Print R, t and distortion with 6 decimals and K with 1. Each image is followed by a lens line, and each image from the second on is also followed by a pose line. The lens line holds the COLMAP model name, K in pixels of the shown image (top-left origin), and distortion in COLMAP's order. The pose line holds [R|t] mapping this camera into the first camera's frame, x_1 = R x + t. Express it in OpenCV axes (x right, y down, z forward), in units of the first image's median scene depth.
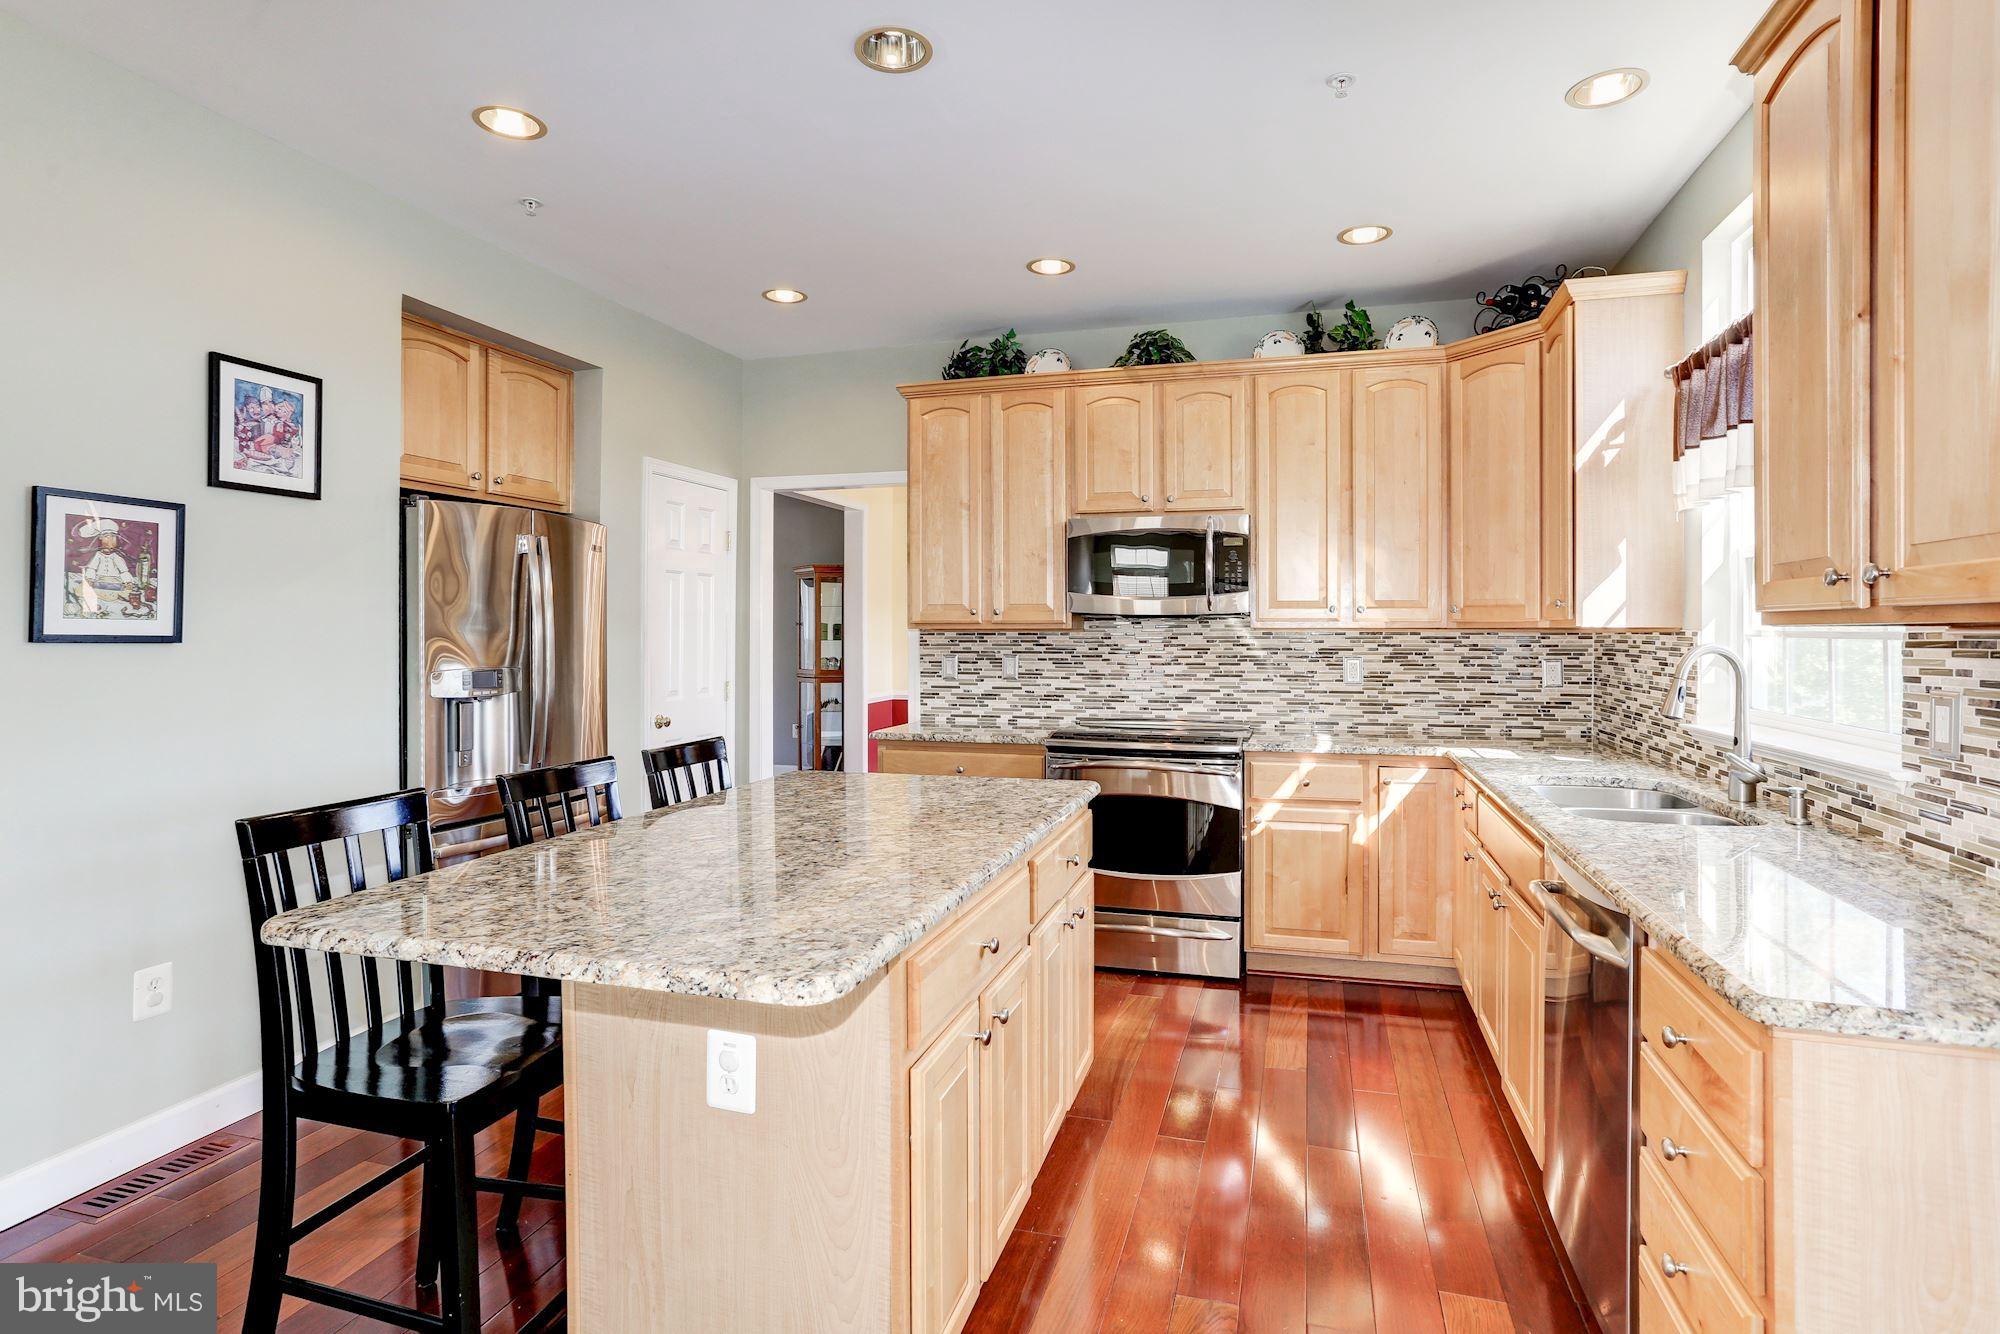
lens RADIAL K [[1008.3, 0, 1020.7], [0, 1008.3, 623.6], [0, 0, 1]] dist [-0.024244, 0.004770]
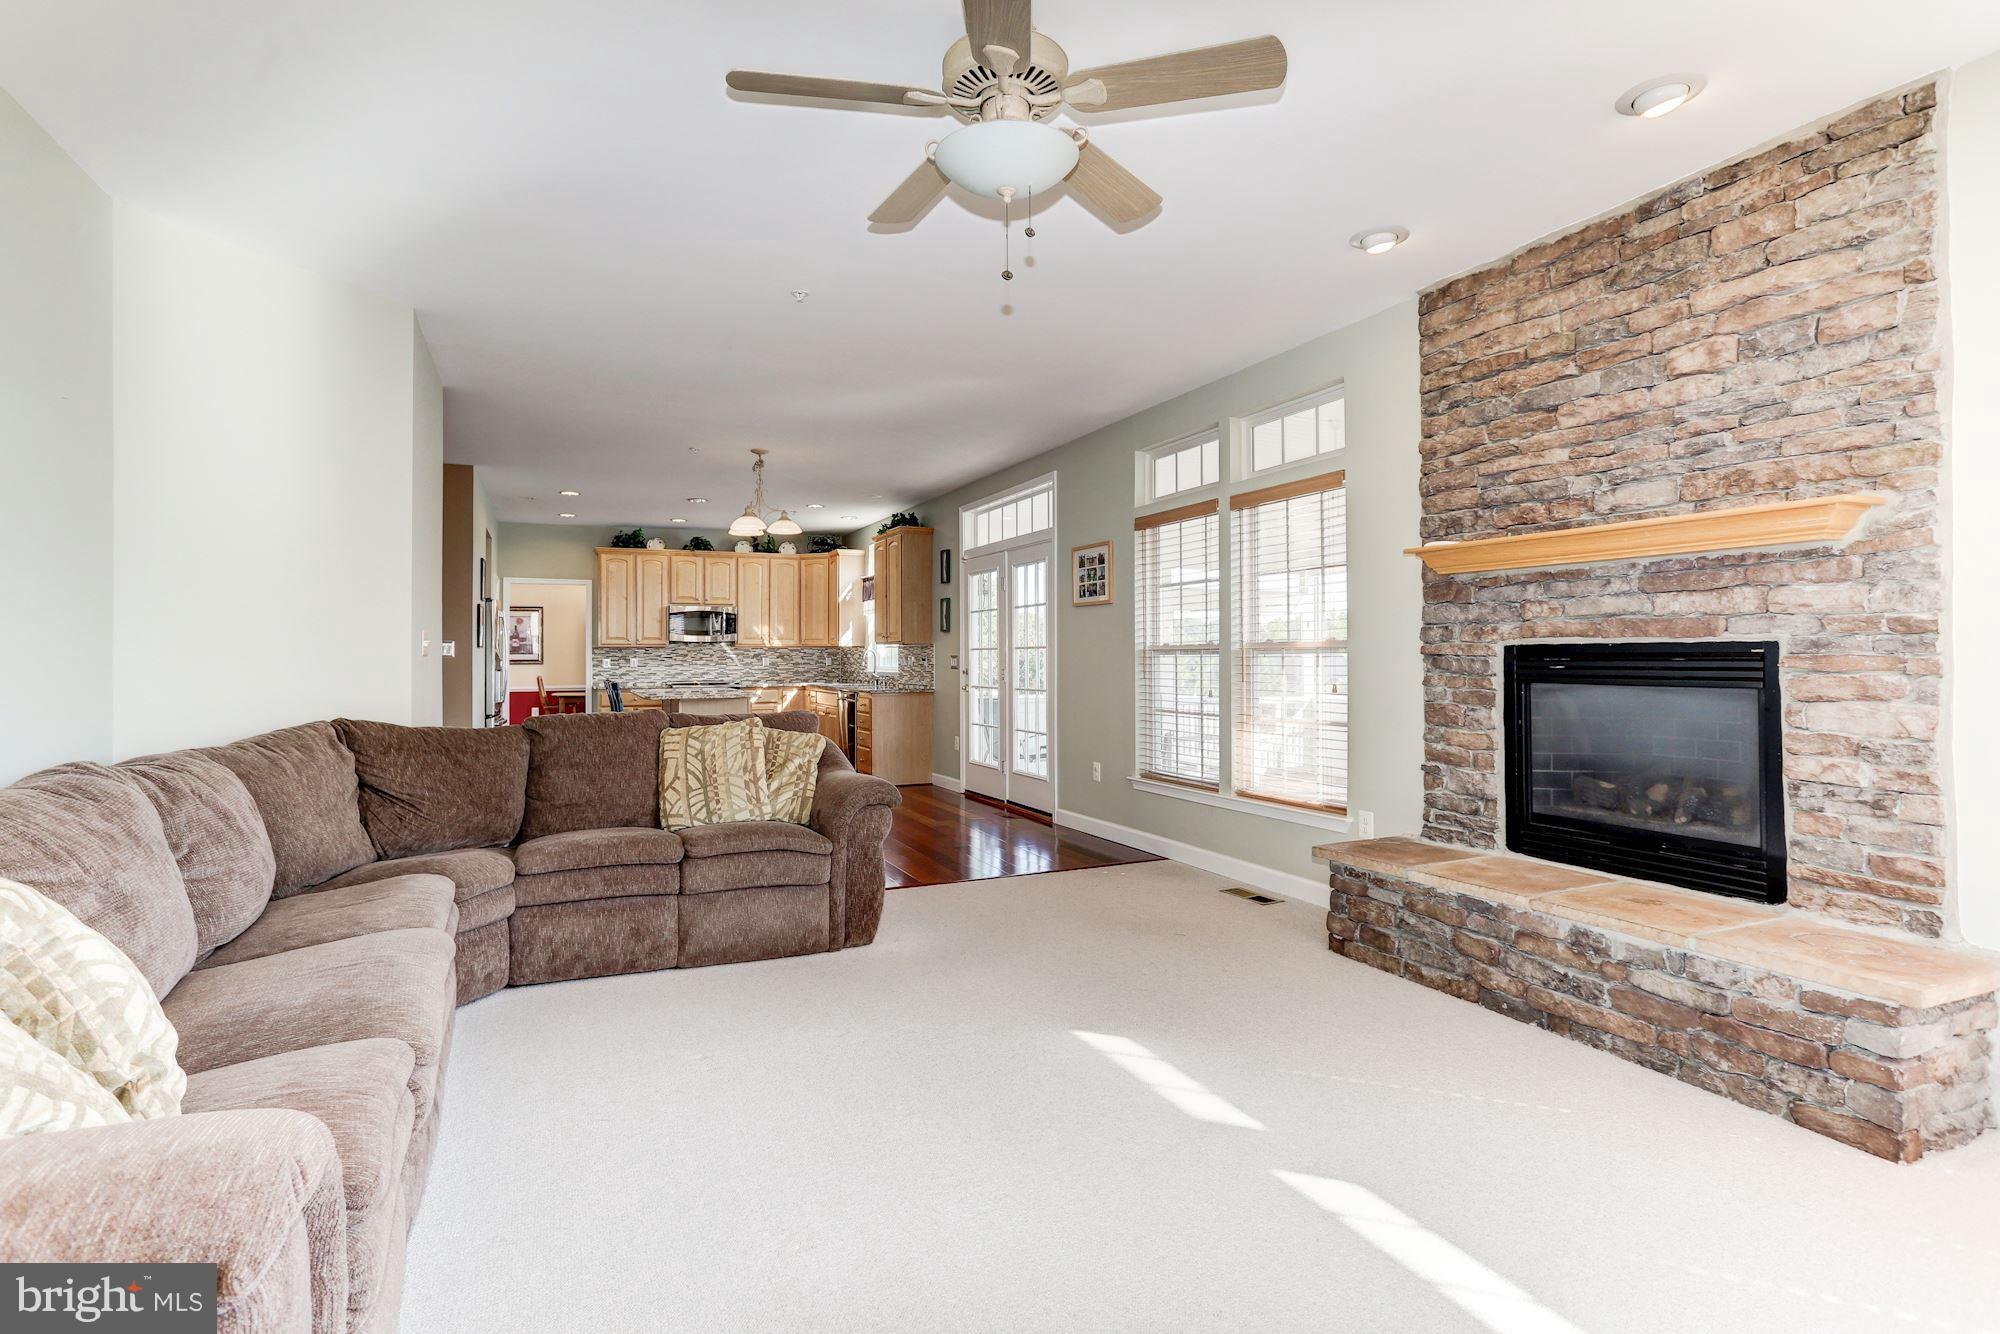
lens RADIAL K [[1012.8, 0, 990.4], [0, 1012.8, 657.8], [0, 0, 1]] dist [0.002395, 0.001588]
pose [[0.762979, -0.004886, 0.646405, -1.177985], [0.002202, 0.999985, 0.004960, 0.025917], [-0.646420, -0.002361, 0.762978, -1.814360]]
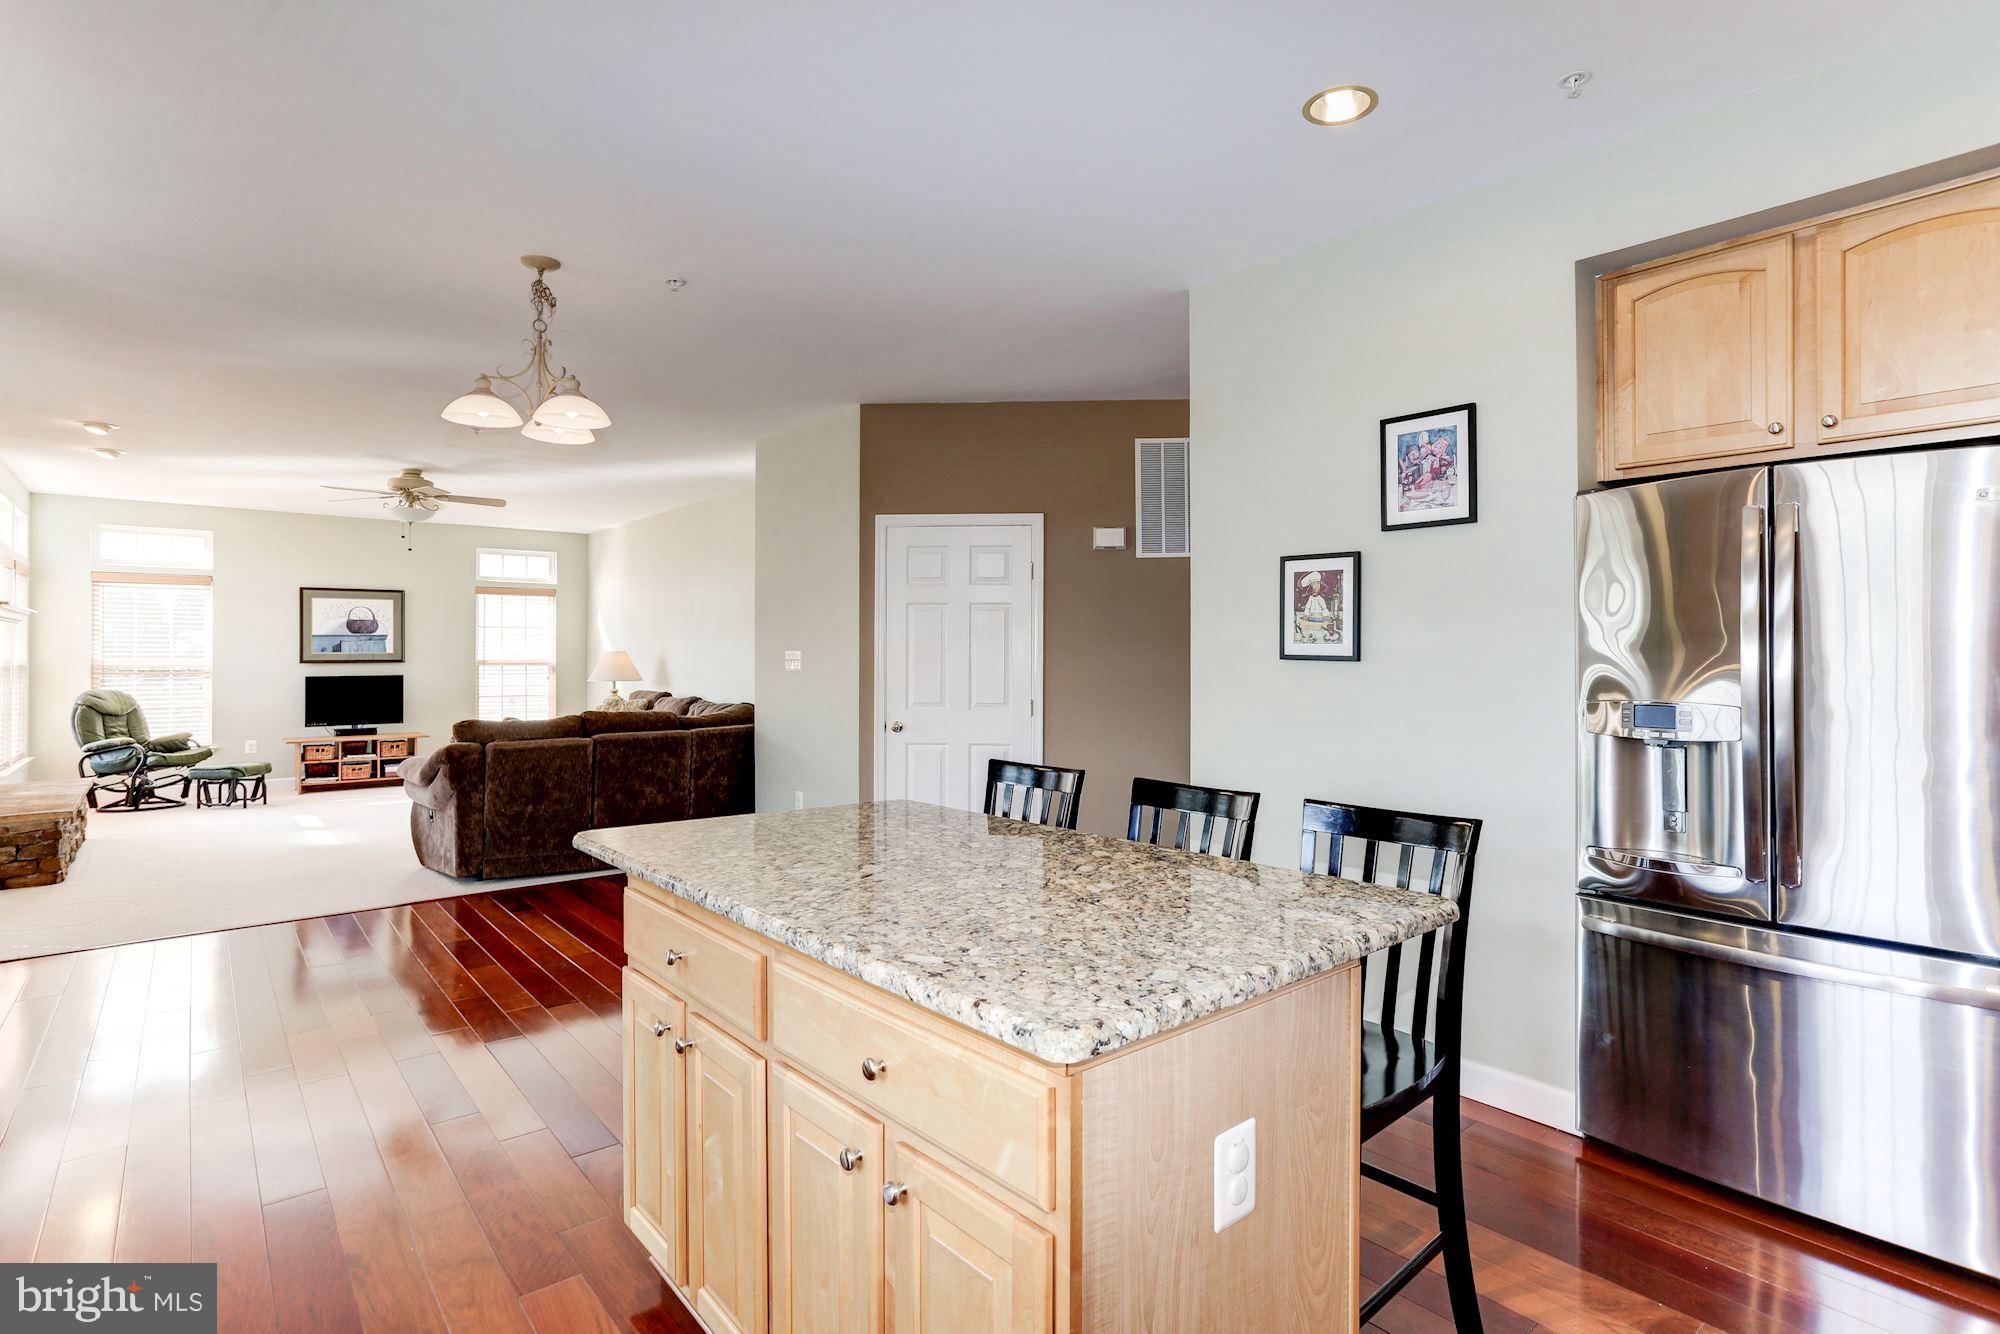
lens RADIAL K [[965.6, 0, 995.3], [0, 965.6, 658.4], [0, 0, 1]] dist [0.001614, 0.001392]
pose [[-0.549138, -0.000336, -0.835731, 0.295810], [-0.000878, 1.000000, 0.000174, 0.010690], [0.835731, 0.000829, -0.549138, 0.881742]]
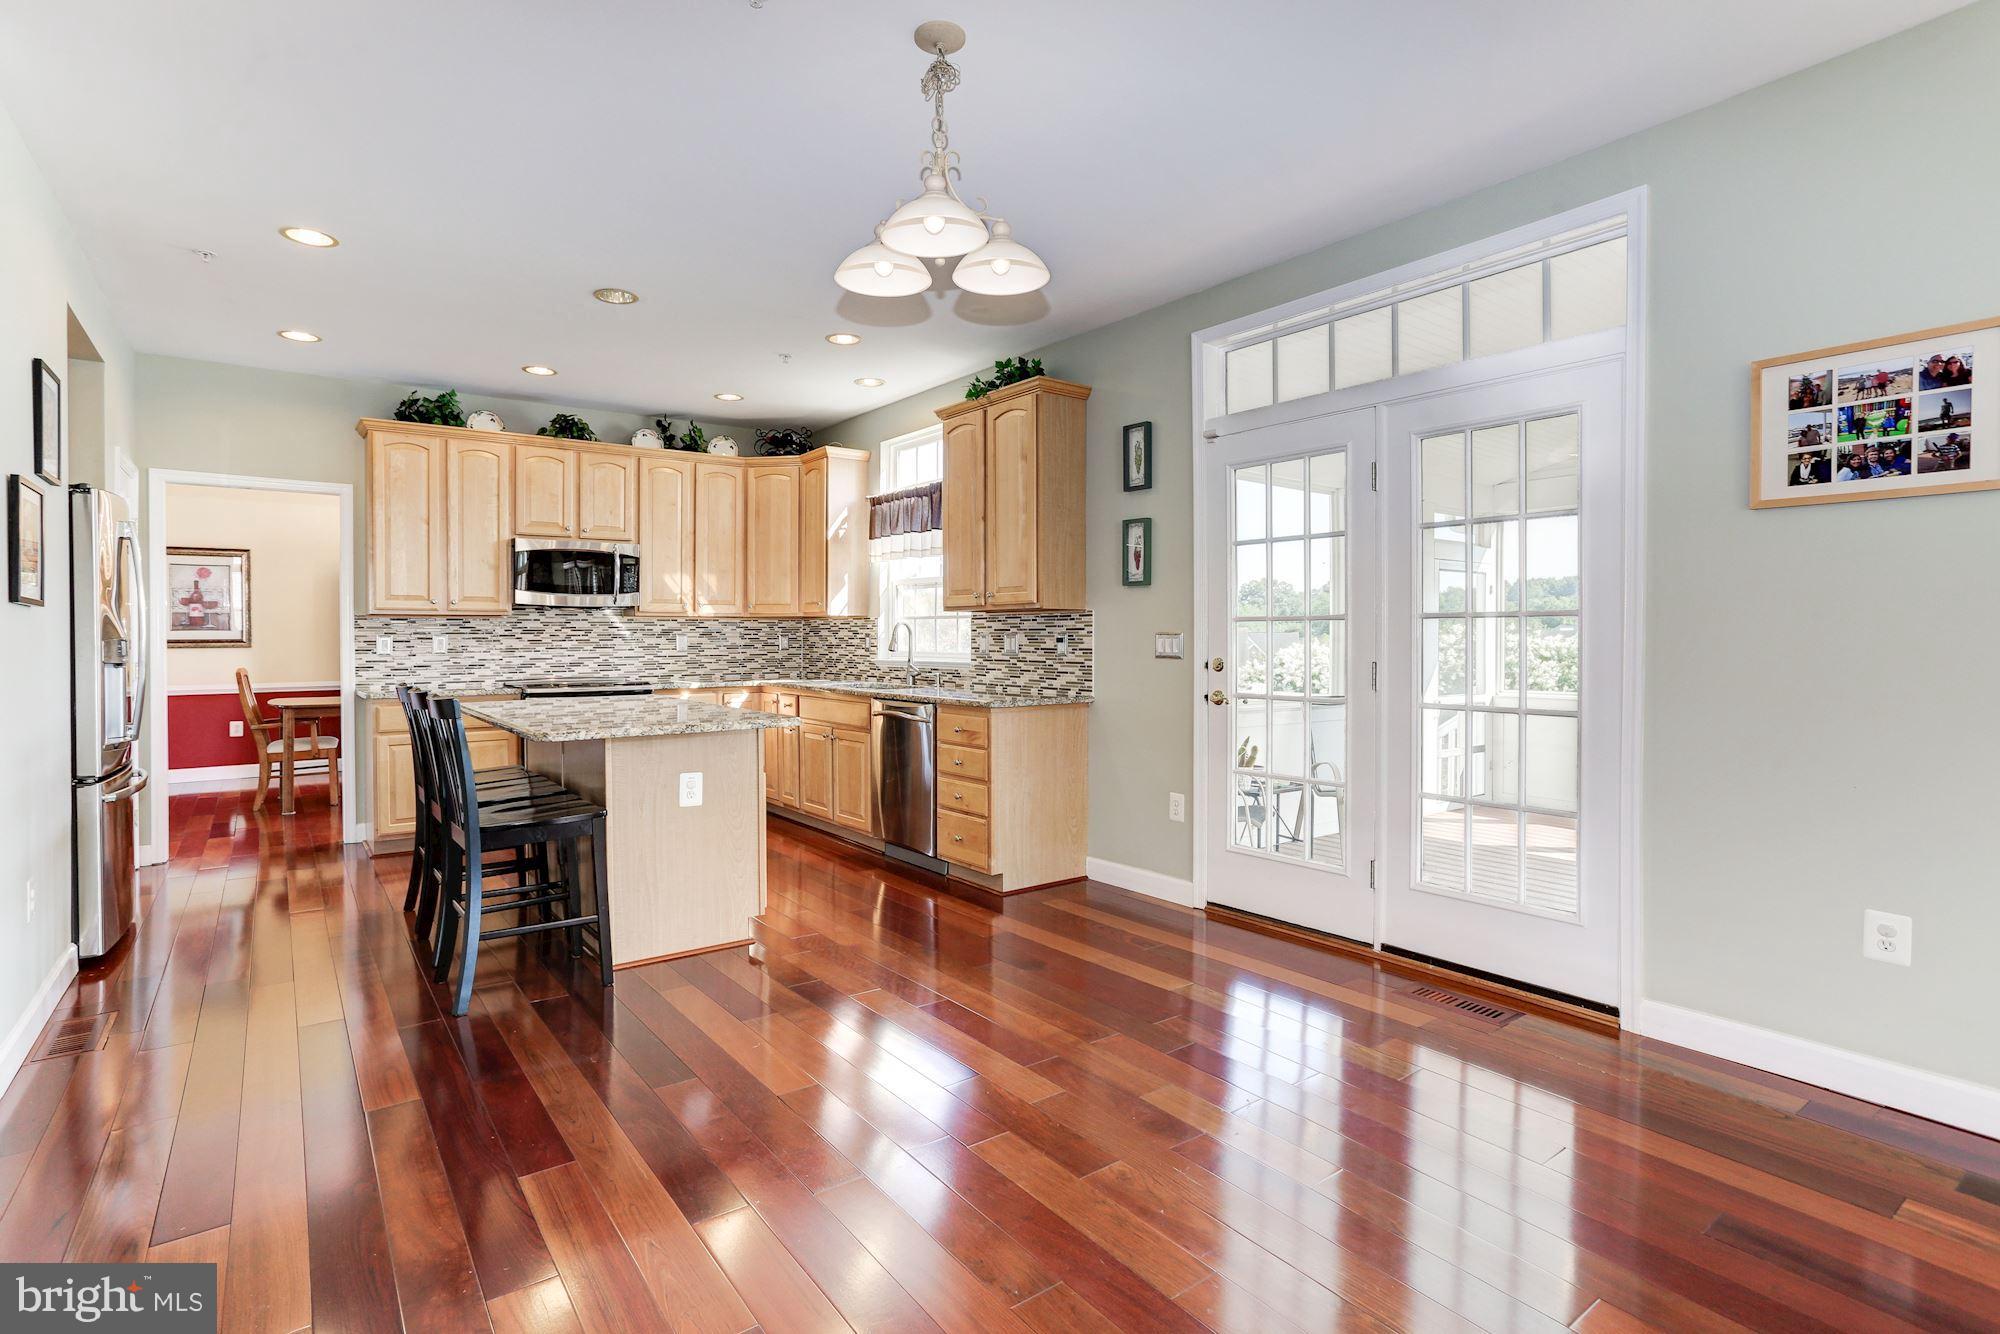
lens RADIAL K [[1008.3, 0, 998.8], [0, 1008.3, 649.4], [0, 0, 1]] dist [-0.024244, 0.004770]
pose [[0.601167, -0.012010, 0.799033, -0.760194], [-0.001766, 0.999865, 0.016357, 0.033570], [-0.799121, -0.011244, 0.601065, -0.451398]]
